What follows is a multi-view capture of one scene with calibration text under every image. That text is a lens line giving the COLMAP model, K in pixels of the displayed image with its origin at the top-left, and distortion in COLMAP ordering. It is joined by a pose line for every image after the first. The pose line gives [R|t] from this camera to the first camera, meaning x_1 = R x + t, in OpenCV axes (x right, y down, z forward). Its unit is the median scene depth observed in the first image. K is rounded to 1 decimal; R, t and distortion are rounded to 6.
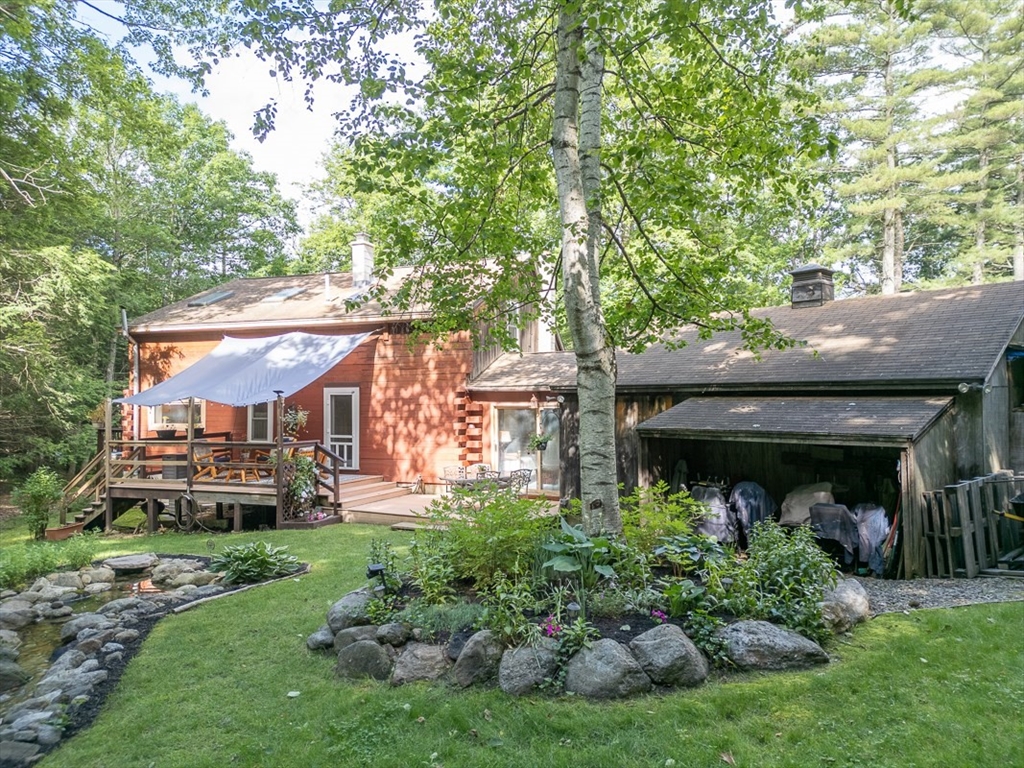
lens RADIAL K [[716.2, 0, 512.1], [0, 716.2, 380.1], [0, 0, 1]] dist [0.013365, 0.002944]
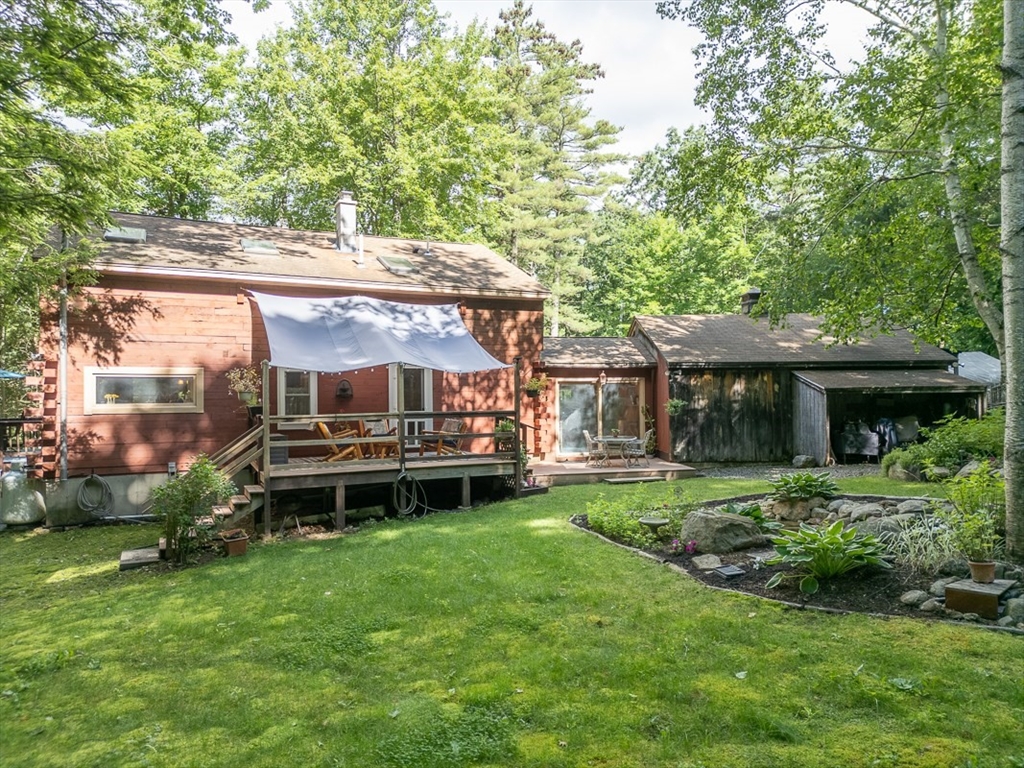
lens RADIAL K [[716.2, 0, 512.9], [0, 716.2, 387.9], [0, 0, 1]] dist [0.013365, 0.002944]
pose [[0.694107, 0.010493, 0.719796, -0.842704], [-0.009183, 0.999941, -0.005723, 0.051496], [-0.719814, -0.002638, 0.694162, 0.265286]]
